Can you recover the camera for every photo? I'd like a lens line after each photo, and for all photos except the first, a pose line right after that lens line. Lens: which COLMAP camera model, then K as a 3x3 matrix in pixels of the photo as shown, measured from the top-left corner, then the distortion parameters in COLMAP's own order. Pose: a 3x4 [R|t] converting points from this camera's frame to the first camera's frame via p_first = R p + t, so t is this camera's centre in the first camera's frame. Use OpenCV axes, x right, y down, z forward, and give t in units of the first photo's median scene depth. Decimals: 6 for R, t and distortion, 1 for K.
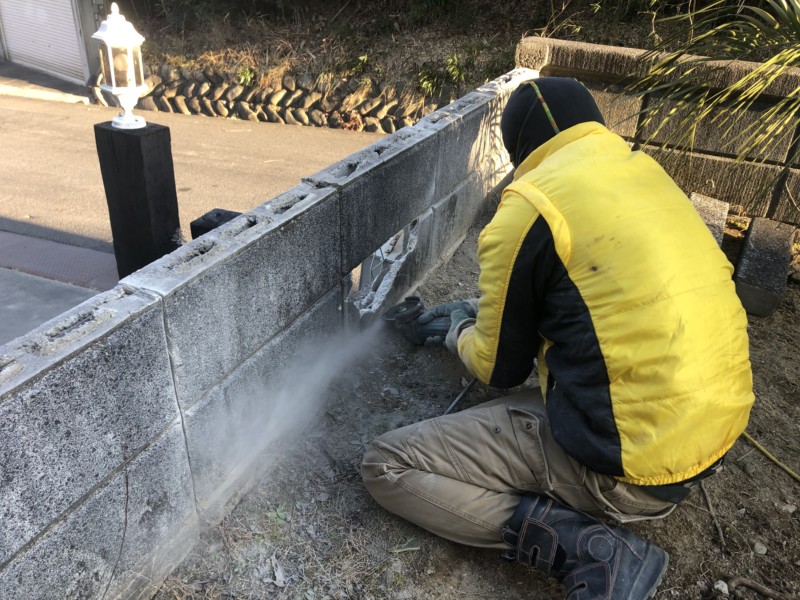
lens RADIAL K [[651.4, 0, 393.1], [0, 651.4, 297.3], [0, 0, 1]] dist [0.016325, -0.004097]
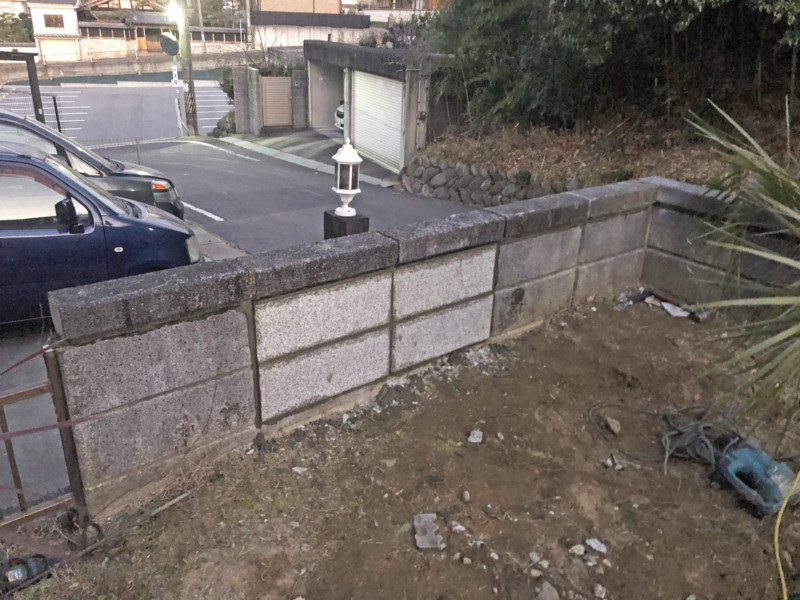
lens RADIAL K [[651.4, 0, 398.5], [0, 651.4, 282.4], [0, 0, 1]] dist [0.016325, -0.004097]
pose [[0.893472, 0.147547, -0.424191, 0.434633], [-0.211647, 0.971370, -0.107917, 0.030180], [0.396123, 0.186199, 0.899120, -0.316909]]
